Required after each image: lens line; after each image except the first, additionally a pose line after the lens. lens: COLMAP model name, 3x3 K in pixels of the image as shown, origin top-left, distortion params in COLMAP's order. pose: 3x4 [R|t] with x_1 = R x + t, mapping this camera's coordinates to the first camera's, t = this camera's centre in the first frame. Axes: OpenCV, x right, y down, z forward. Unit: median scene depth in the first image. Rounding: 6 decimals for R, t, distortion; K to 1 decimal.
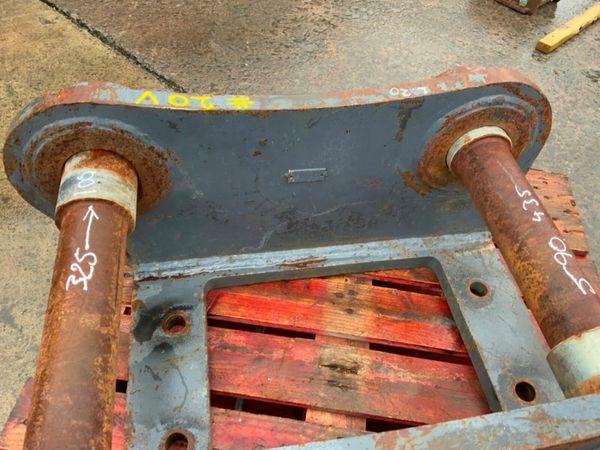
lens RADIAL K [[496.8, 0, 300.6], [0, 496.8, 221.5], [0, 0, 1]] dist [0.089121, -0.173323]
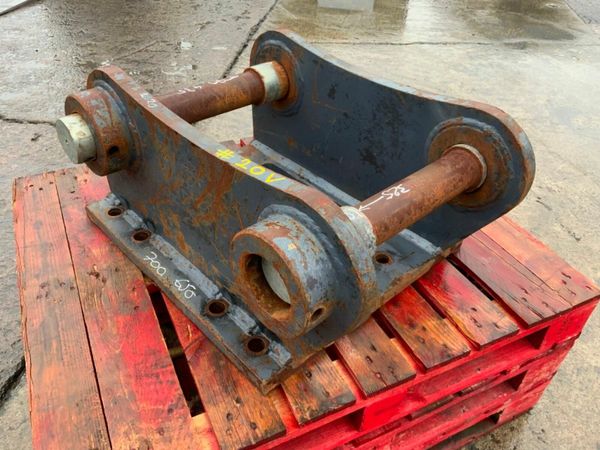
lens RADIAL K [[497.2, 0, 301.3], [0, 497.2, 223.5], [0, 0, 1]] dist [0.110687, -0.235595]
pose [[-0.552197, -0.577936, 0.600890, -0.960575], [0.575057, 0.257818, 0.776427, -0.944504], [-0.603646, 0.774287, 0.189980, 0.732855]]
